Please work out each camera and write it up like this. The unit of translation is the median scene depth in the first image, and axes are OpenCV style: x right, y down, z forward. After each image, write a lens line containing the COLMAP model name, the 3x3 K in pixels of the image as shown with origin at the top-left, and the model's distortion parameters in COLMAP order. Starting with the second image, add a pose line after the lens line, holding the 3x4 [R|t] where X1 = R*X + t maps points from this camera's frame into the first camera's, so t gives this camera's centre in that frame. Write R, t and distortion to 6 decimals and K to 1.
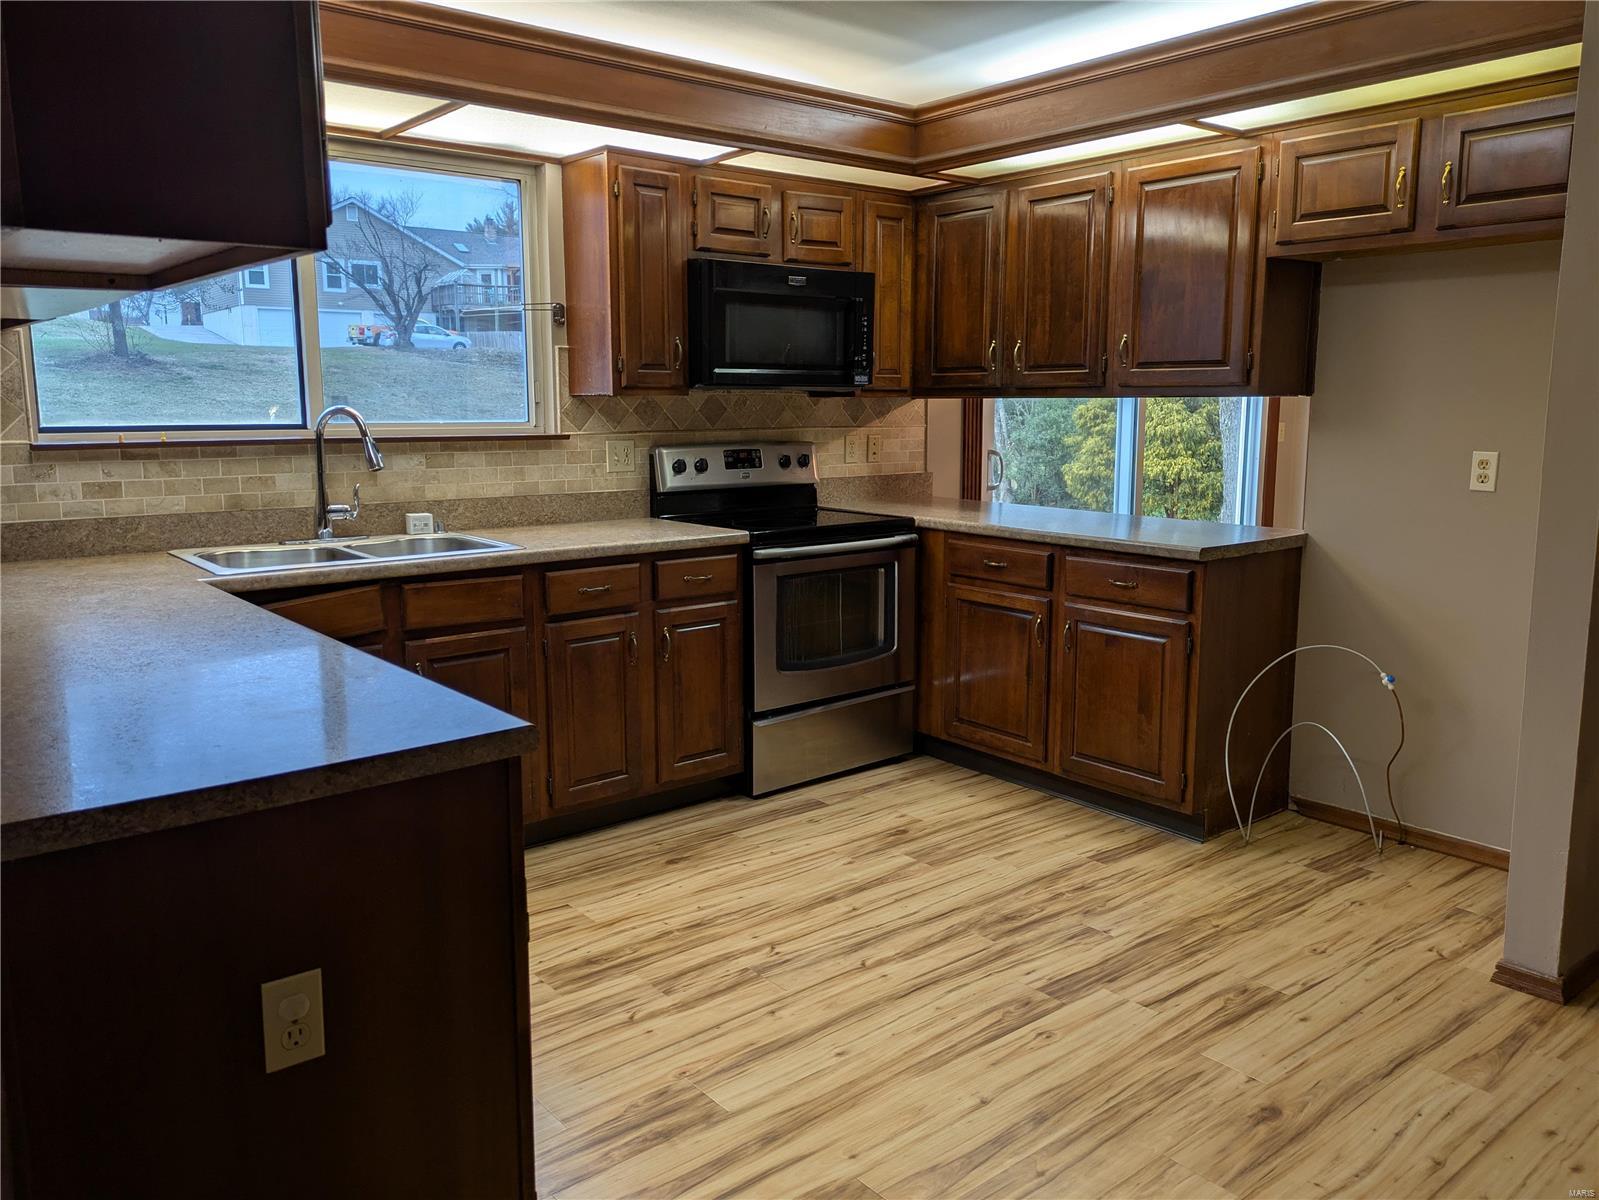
lens RADIAL K [[1217.9, 0, 801.7], [0, 1217.9, 596.7], [0, 0, 1]] dist [0.032298, -0.008927]
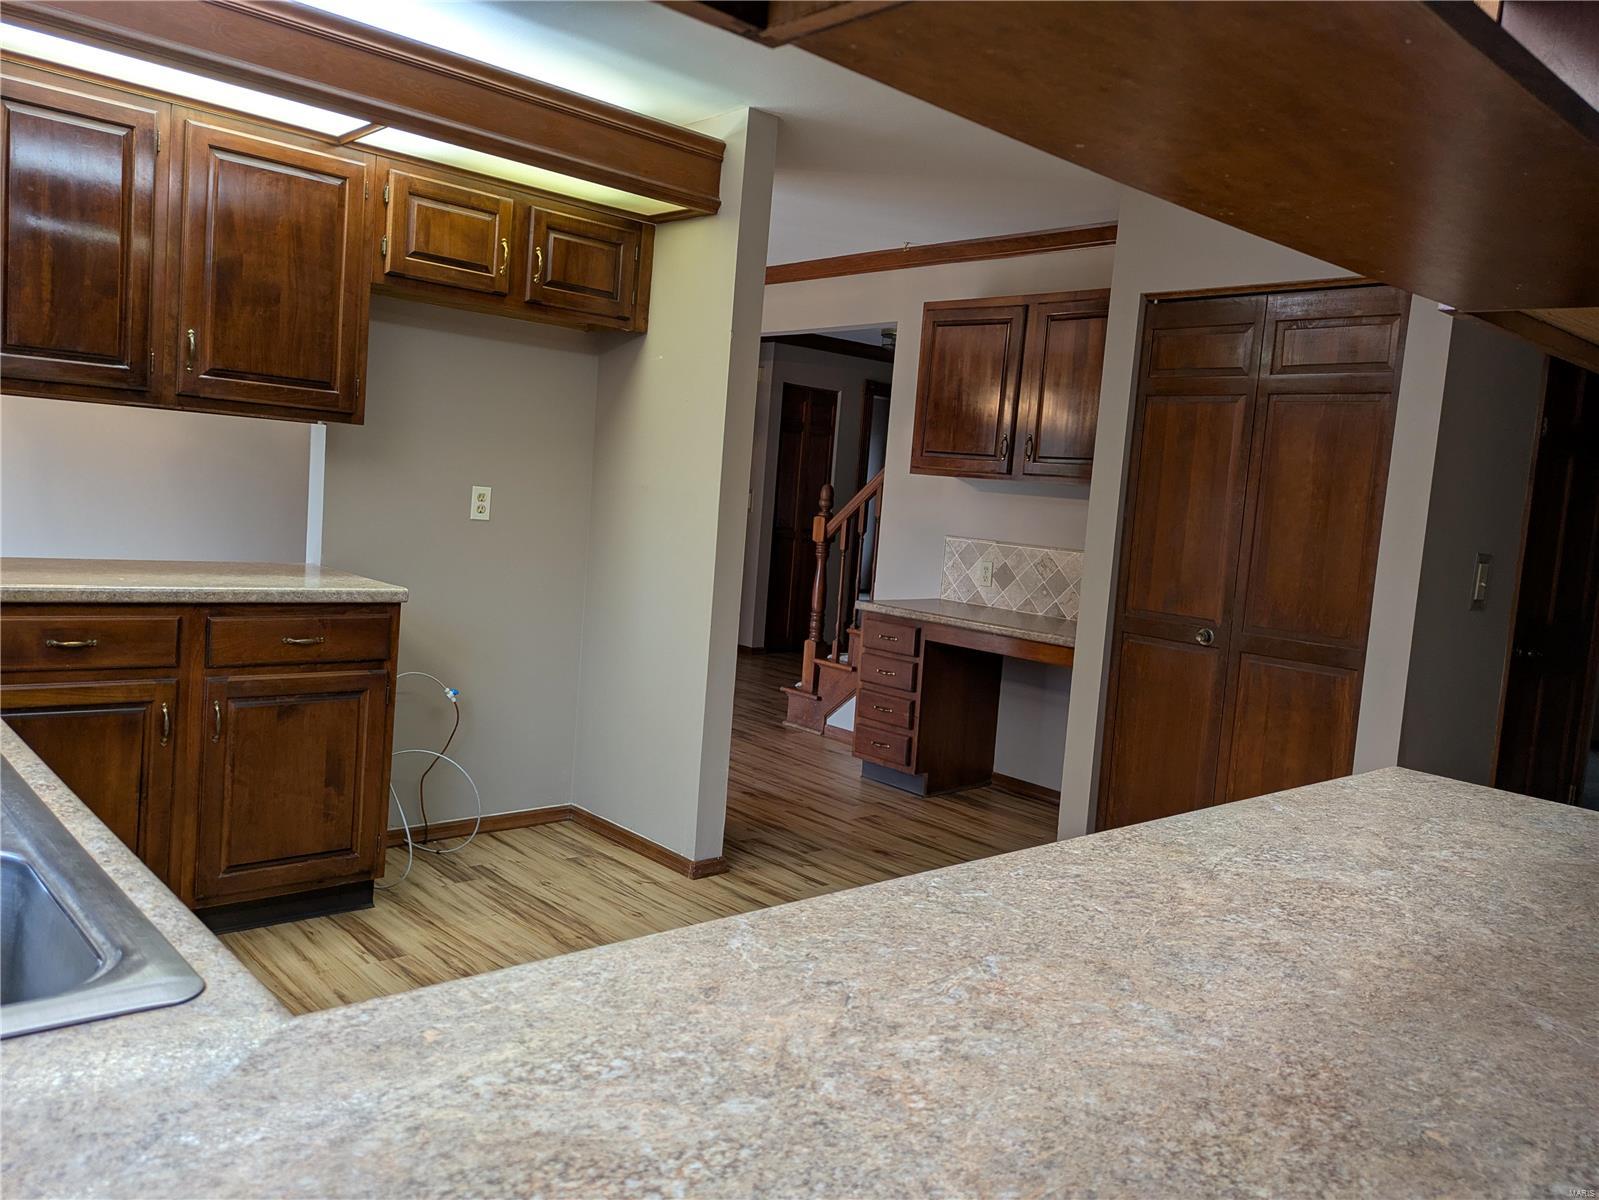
lens RADIAL K [[1217.9, 0, 800.4], [0, 1217.9, 597.2], [0, 0, 1]] dist [0.032298, -0.008927]
pose [[-0.052512, -0.094624, 0.994127, -0.618495], [0.081858, 0.991743, 0.098721, -0.100329], [-0.995260, 0.086561, -0.044333, 0.734010]]
